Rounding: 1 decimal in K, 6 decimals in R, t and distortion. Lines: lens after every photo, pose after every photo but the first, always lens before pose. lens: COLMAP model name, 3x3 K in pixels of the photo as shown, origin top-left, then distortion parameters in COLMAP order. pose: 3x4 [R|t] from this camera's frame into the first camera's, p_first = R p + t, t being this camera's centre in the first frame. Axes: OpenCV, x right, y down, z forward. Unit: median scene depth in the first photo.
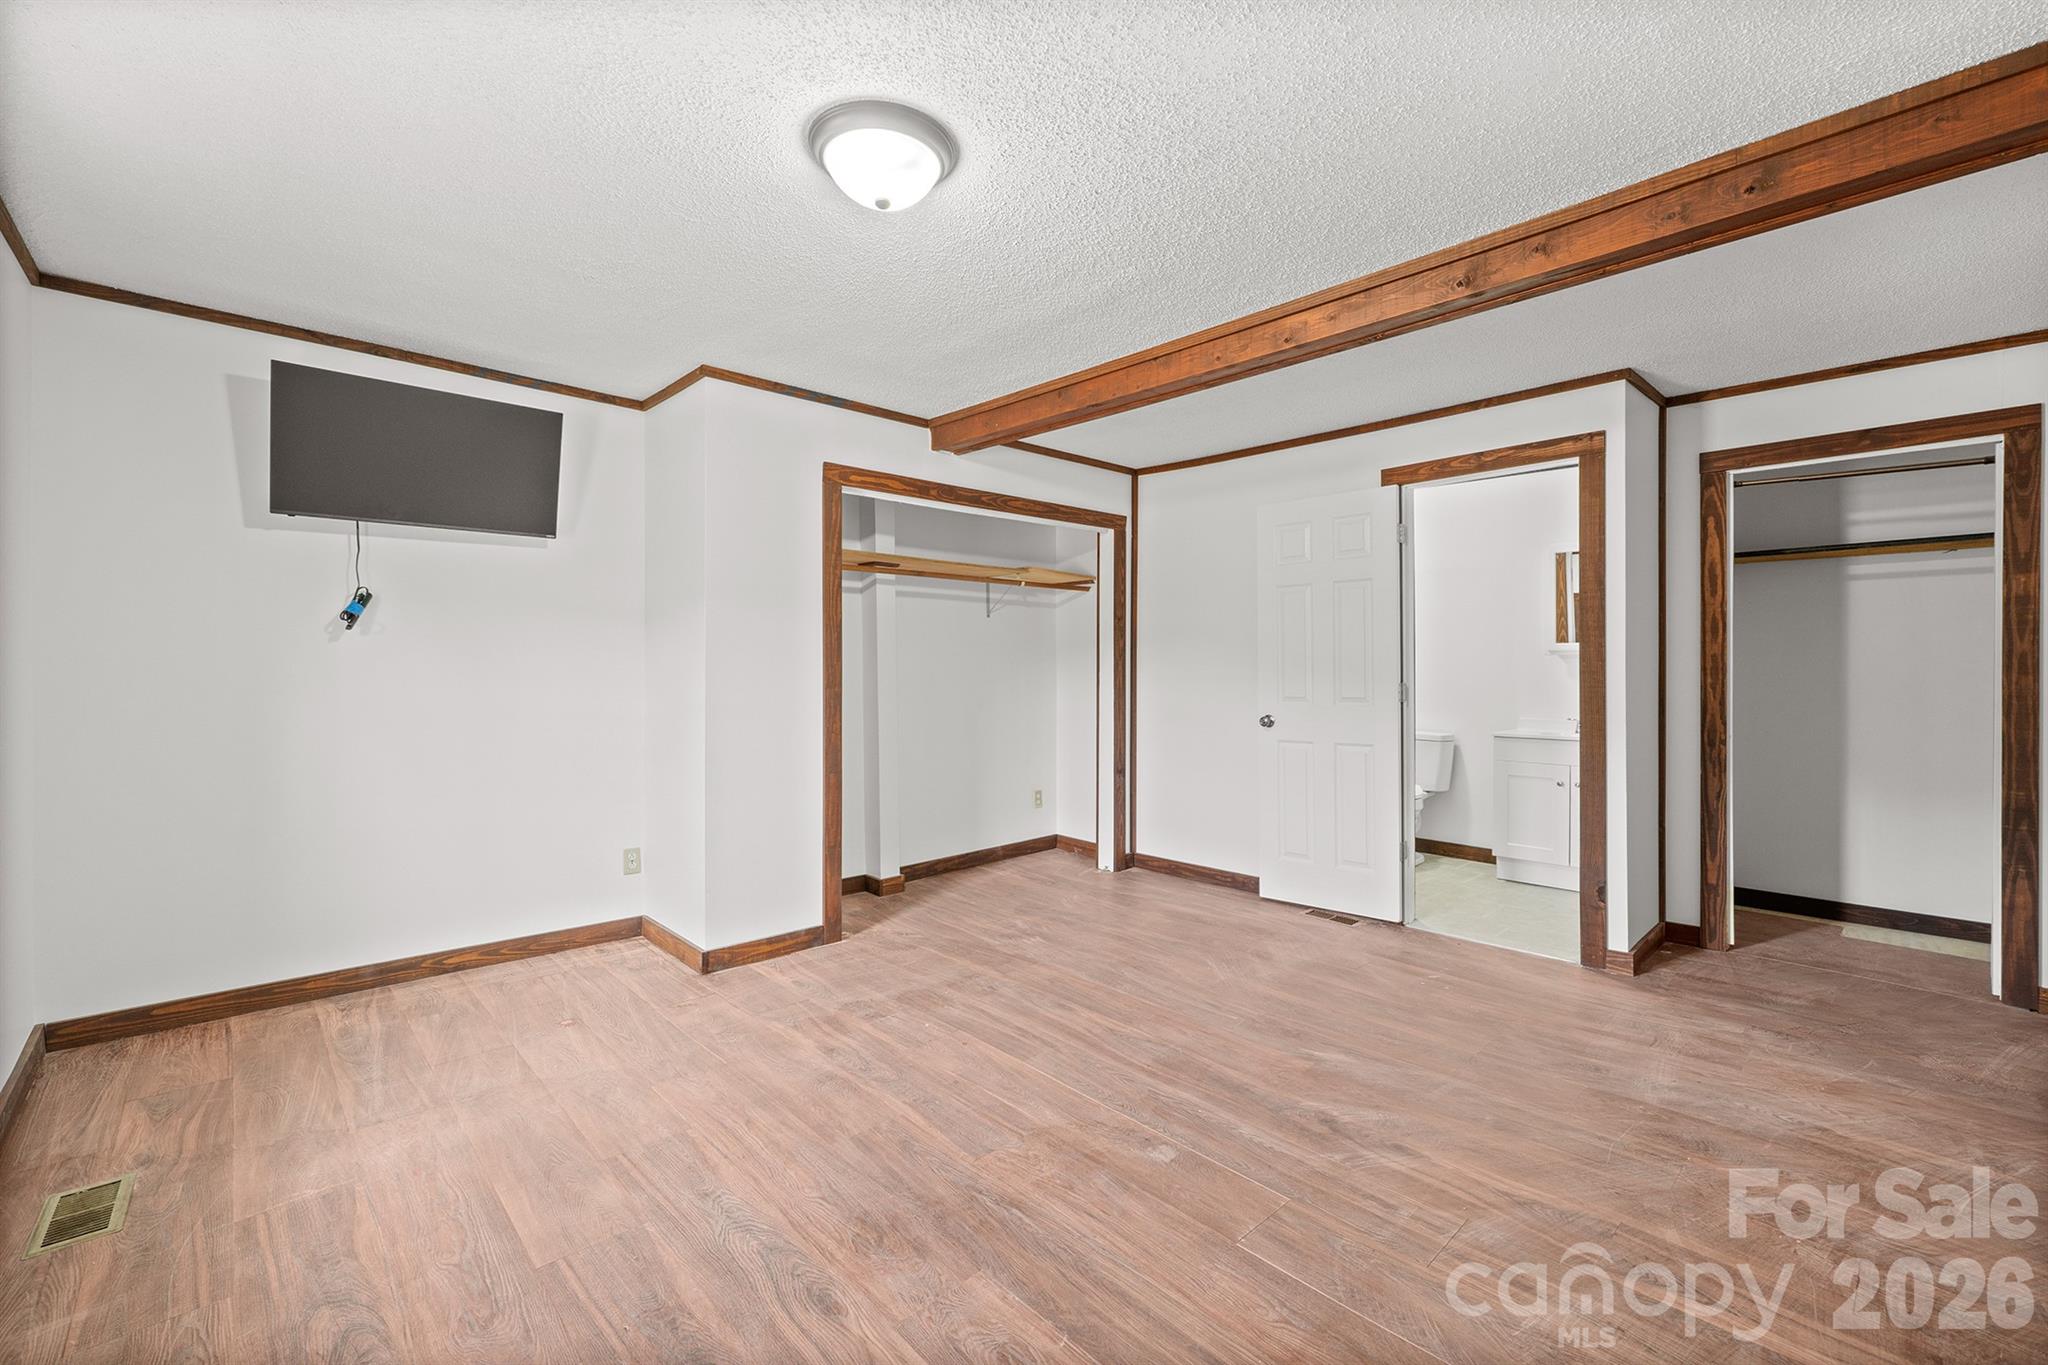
lens RADIAL K [[859.7, 0, 1030.4], [0, 859.7, 665.9], [0, 0, 1]] dist [-0.006118, -0.000493]
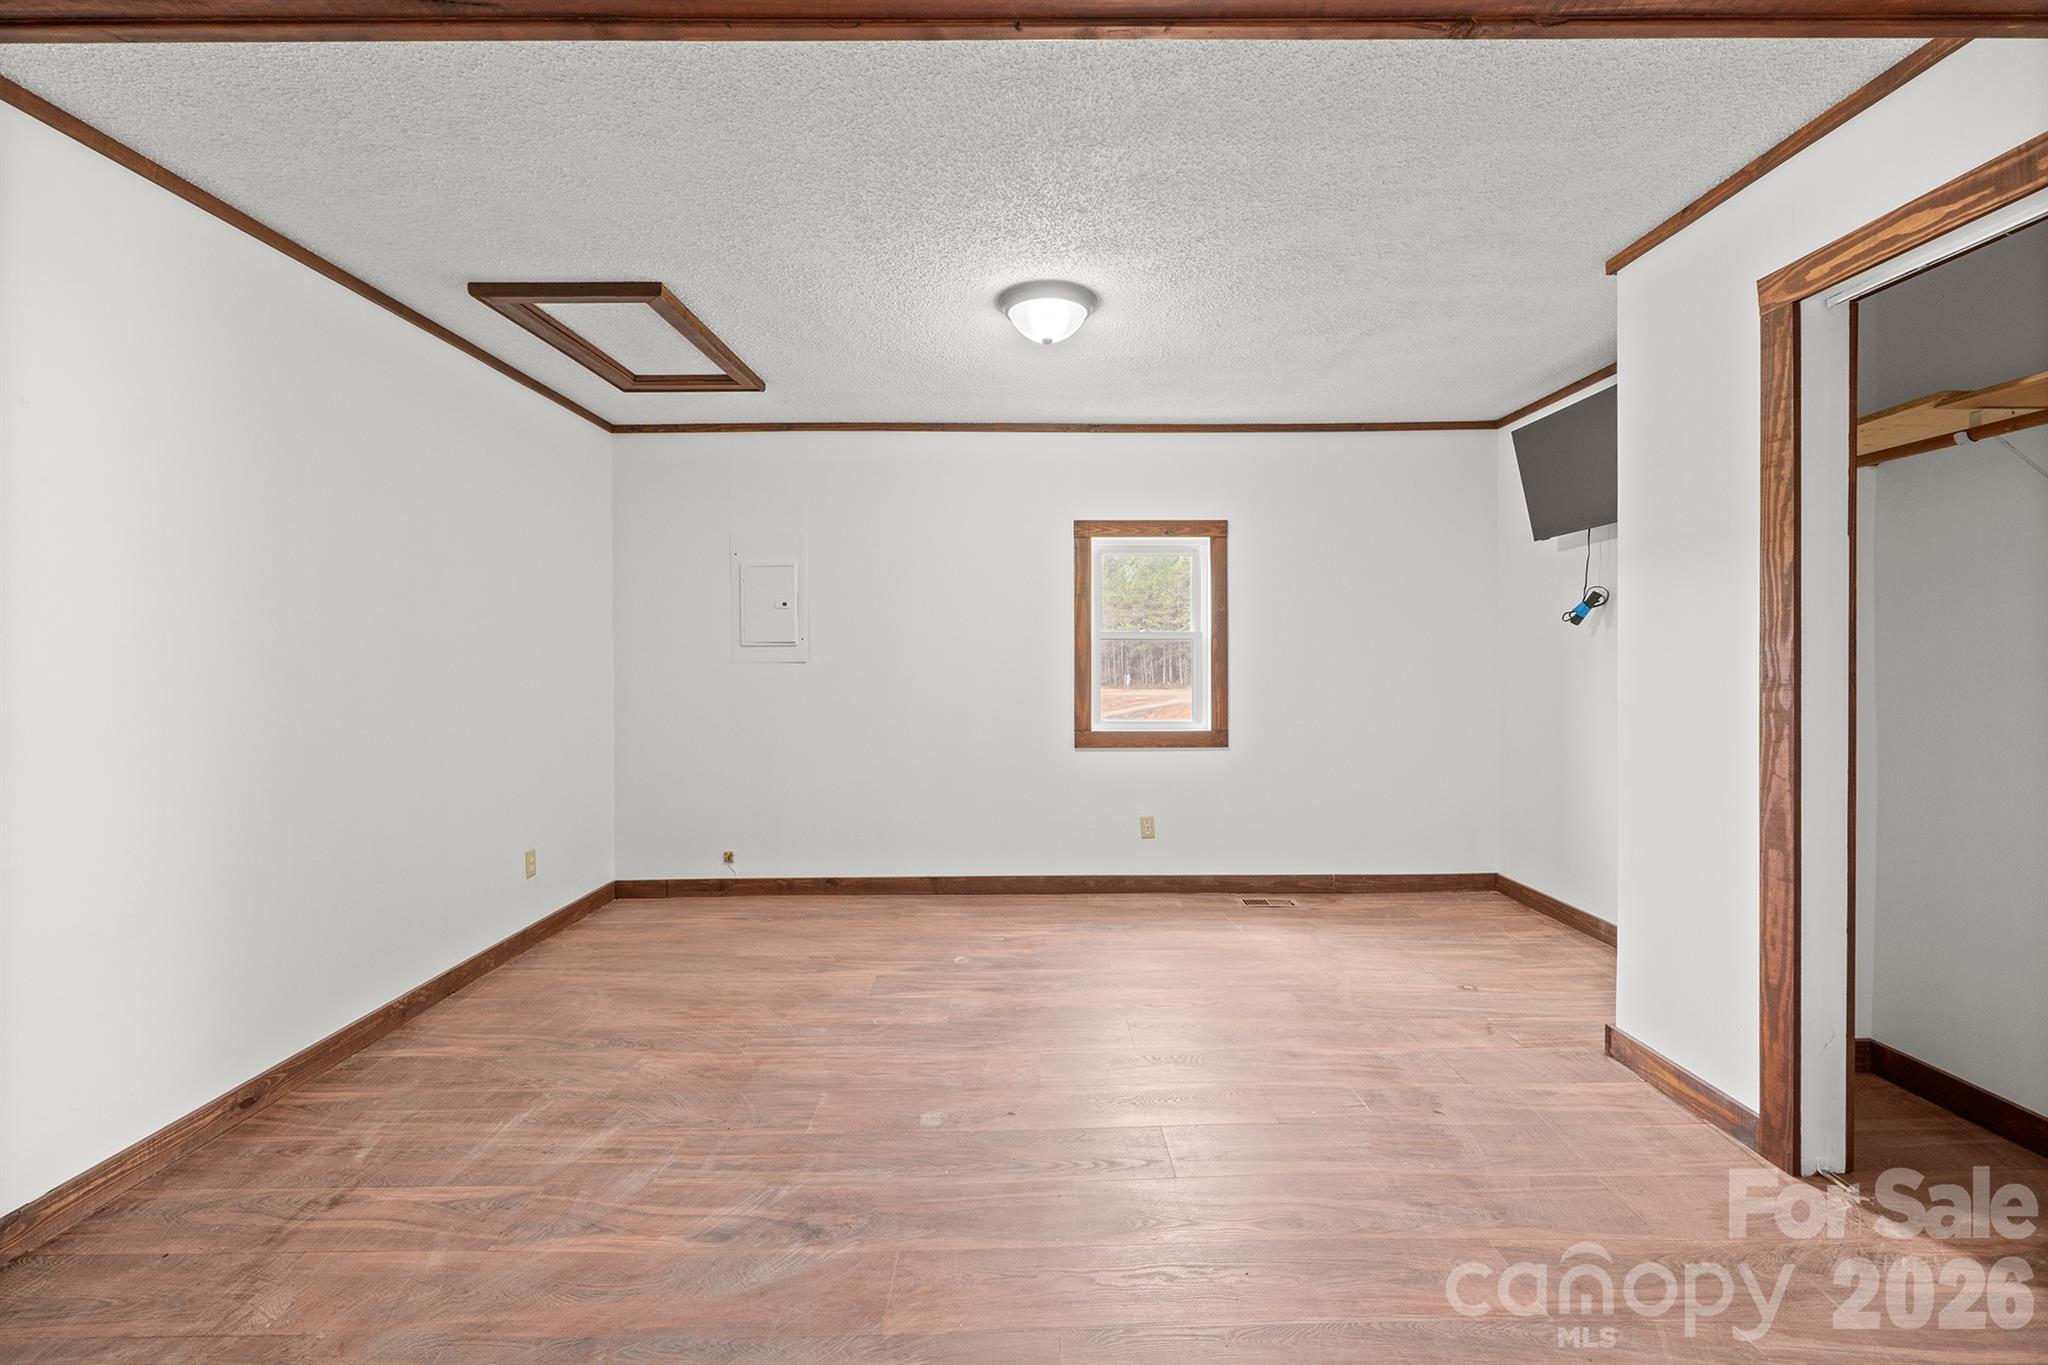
lens RADIAL K [[859.7, 0, 1030.4], [0, 859.7, 665.9], [0, 0, 1]] dist [-0.006118, -0.000493]
pose [[-0.676286, 0.005973, -0.736615, 0.610180], [0.006704, 0.999976, 0.001954, 0.006835], [0.736609, -0.003616, -0.676310, 1.300153]]
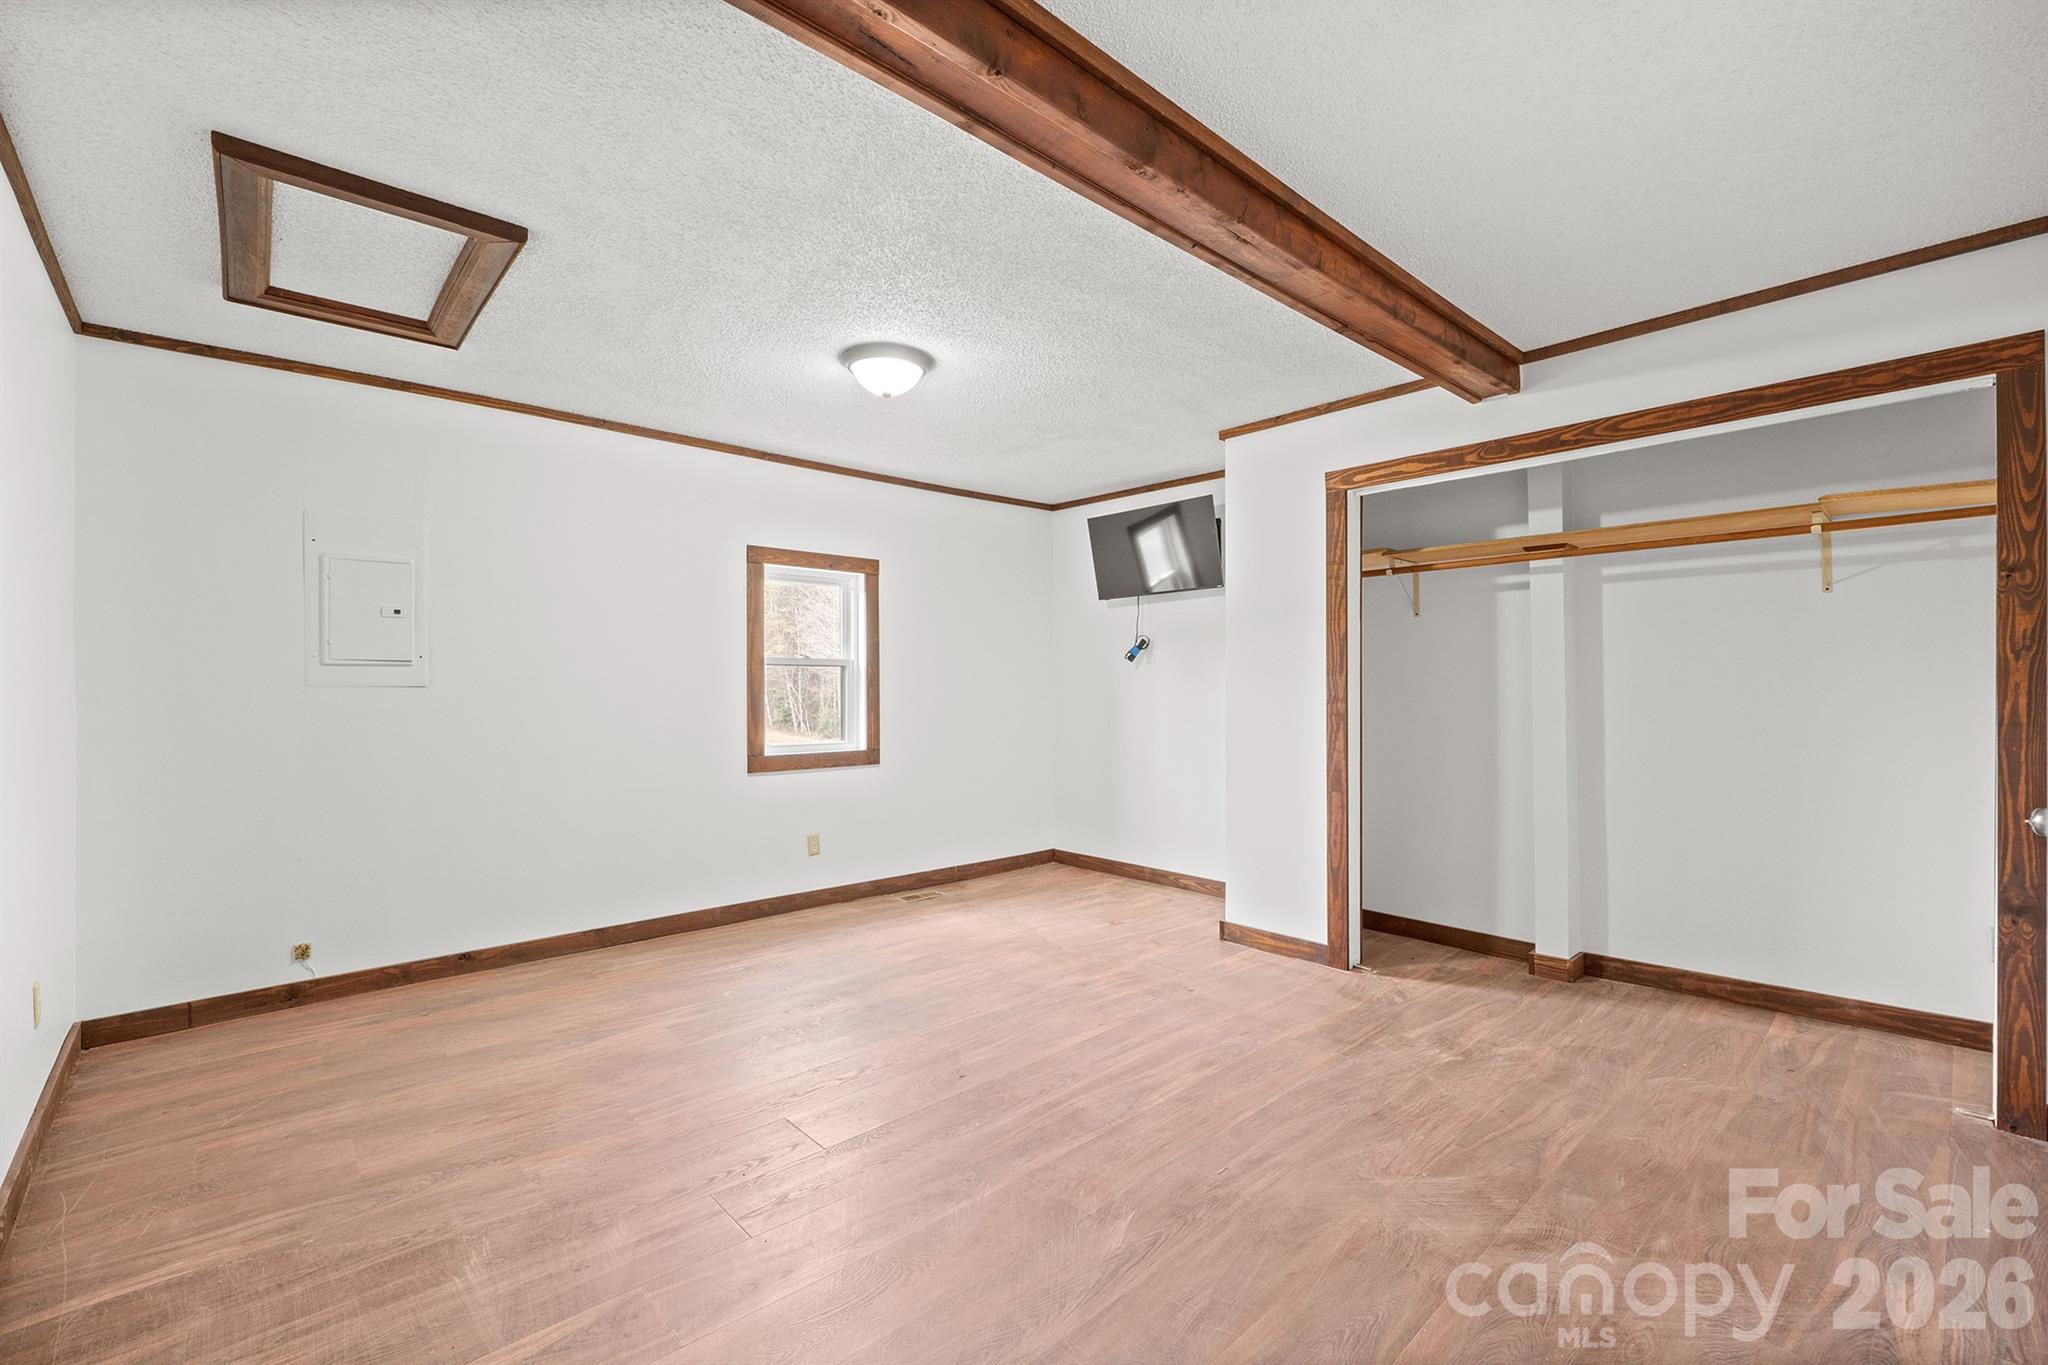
lens RADIAL K [[873.7, 0, 1024.0], [0, 873.7, 682.5], [0, 0, 1]] dist [-0.002864, -0.000378]
pose [[-0.011247, -0.005382, -0.999922, 0.963180], [0.005759, 0.999969, -0.005447, 0.006682], [0.999920, -0.005820, -0.011216, 0.844070]]
